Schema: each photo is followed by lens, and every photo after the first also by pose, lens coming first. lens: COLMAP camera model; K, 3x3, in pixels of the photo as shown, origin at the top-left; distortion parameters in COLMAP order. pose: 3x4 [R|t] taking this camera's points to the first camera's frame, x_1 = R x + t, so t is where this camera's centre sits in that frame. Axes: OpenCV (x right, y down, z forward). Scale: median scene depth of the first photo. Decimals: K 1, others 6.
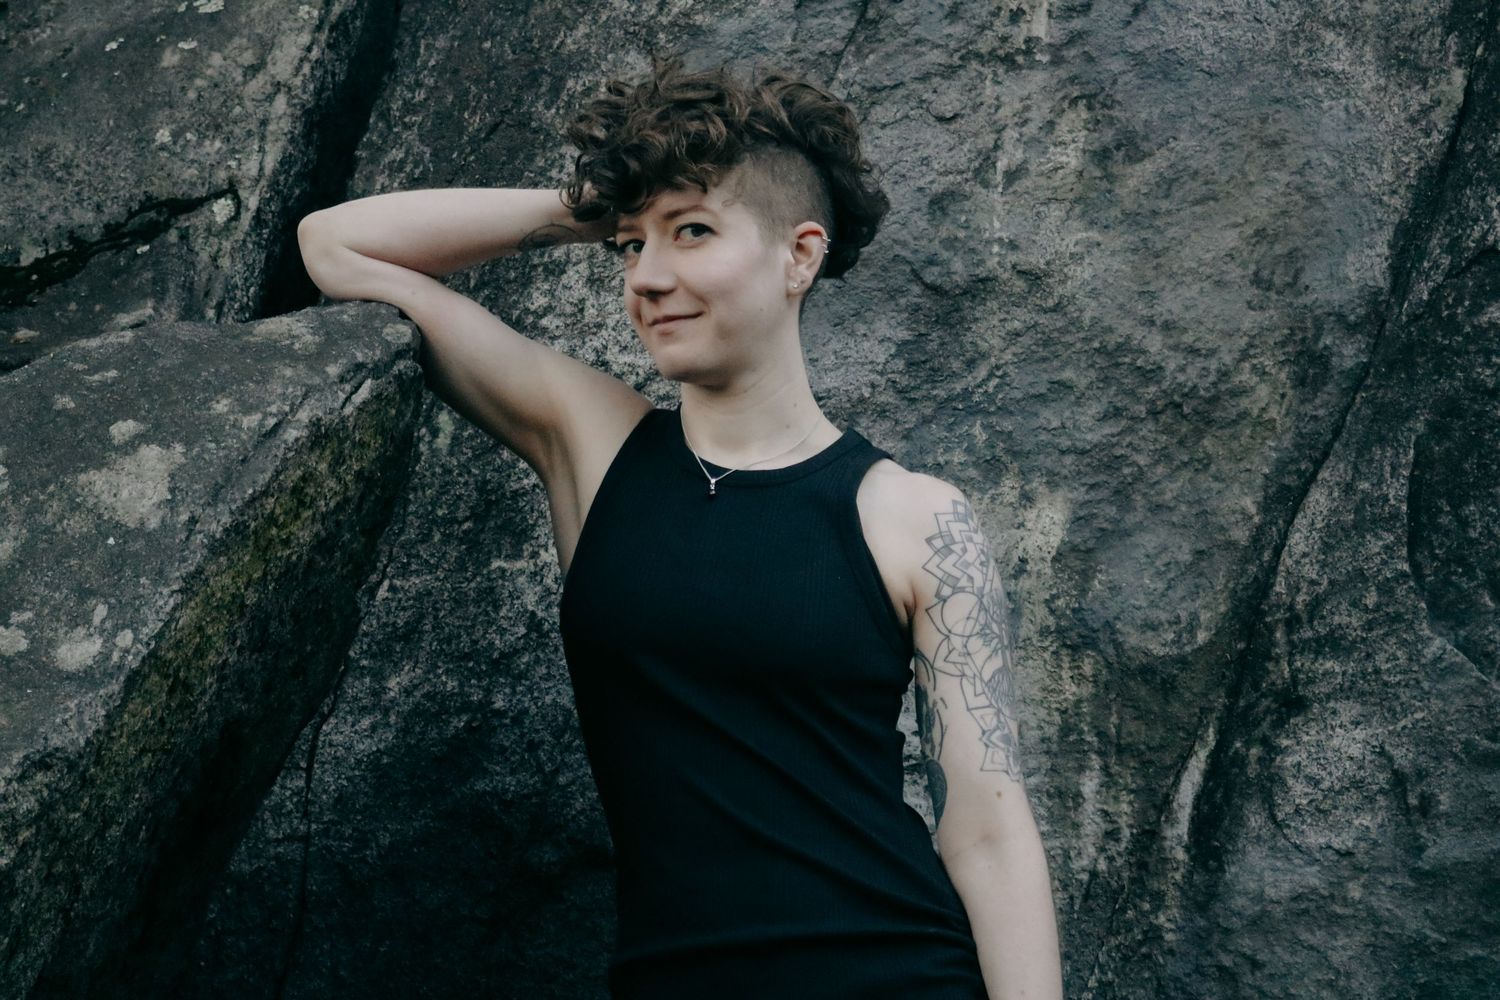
lens RADIAL K [[3607.4, 0, 740.8], [0, 3607.4, 488.1], [0, 0, 1]] dist [0.041670, 0.000000]
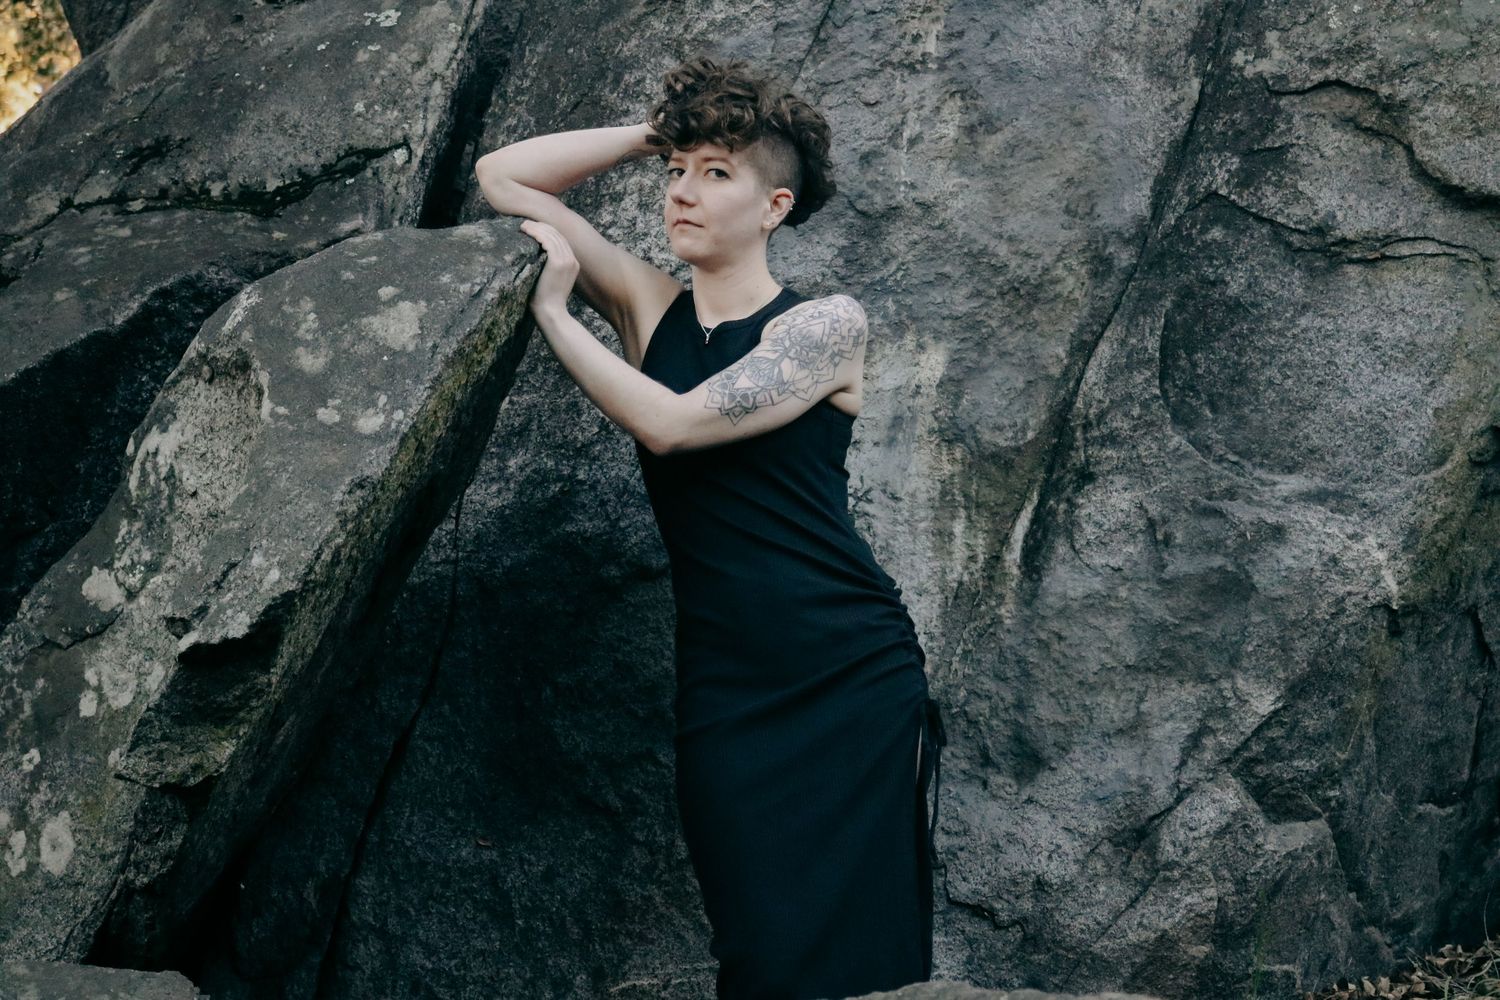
lens RADIAL K [[3067.1, 0, 751.3], [0, 3067.1, 504.3], [0, 0, 1]] dist [0.003250, 0.000000]
pose [[0.998915, 0.008486, 0.045781, -0.055586], [-0.010254, 0.999205, 0.038525, 0.020553], [-0.045418, -0.038953, 0.998208, -0.338148]]
